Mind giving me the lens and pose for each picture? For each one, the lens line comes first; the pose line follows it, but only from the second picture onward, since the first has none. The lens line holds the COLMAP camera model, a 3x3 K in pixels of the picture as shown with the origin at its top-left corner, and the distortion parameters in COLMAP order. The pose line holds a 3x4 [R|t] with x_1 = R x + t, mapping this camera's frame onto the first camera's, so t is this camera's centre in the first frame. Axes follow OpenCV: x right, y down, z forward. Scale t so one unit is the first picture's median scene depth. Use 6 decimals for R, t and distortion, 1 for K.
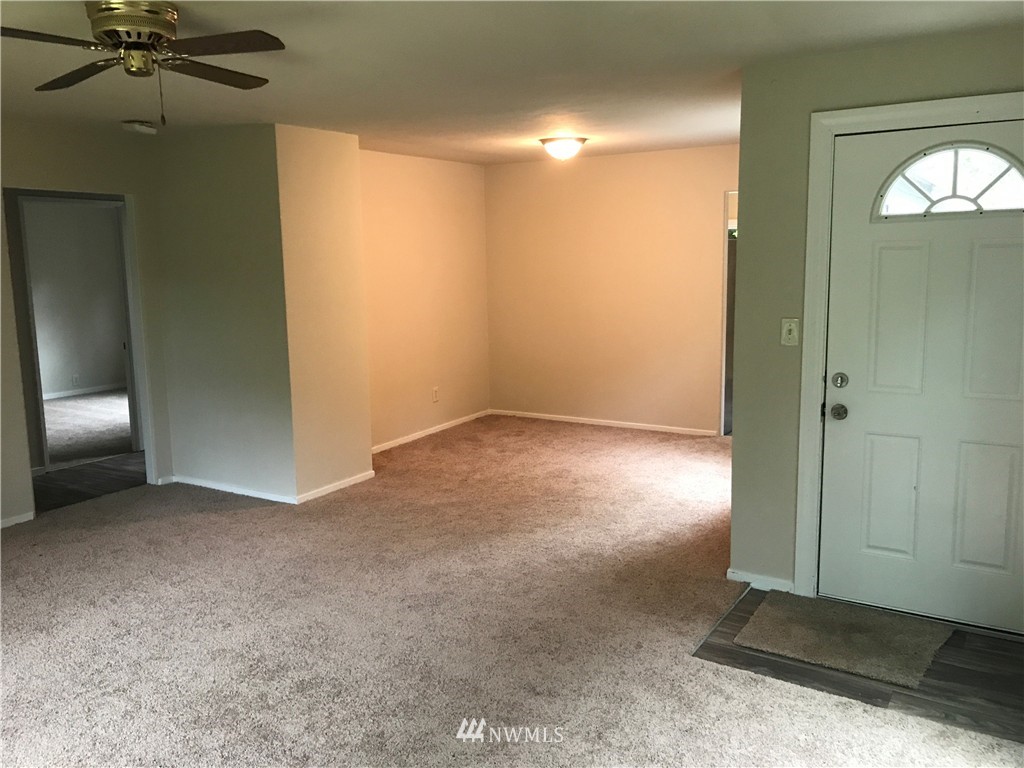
lens RADIAL K [[843.4, 0, 505.5], [0, 843.4, 375.9], [0, 0, 1]] dist [0.012452, 0.011814]
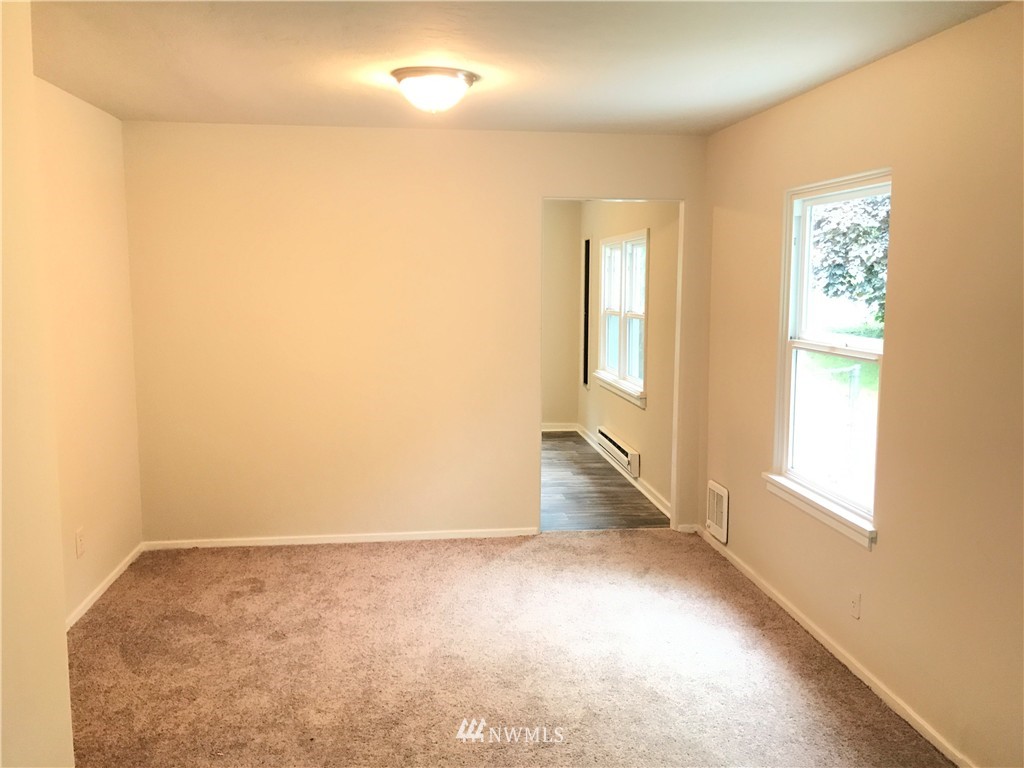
lens RADIAL K [[843.4, 0, 505.5], [0, 843.4, 375.9], [0, 0, 1]] dist [0.012452, 0.011814]
pose [[0.781870, -0.058734, 0.620669, -0.251889], [0.077073, 0.997022, -0.002743, -0.076307], [-0.618659, 0.049981, 0.784068, 0.537887]]
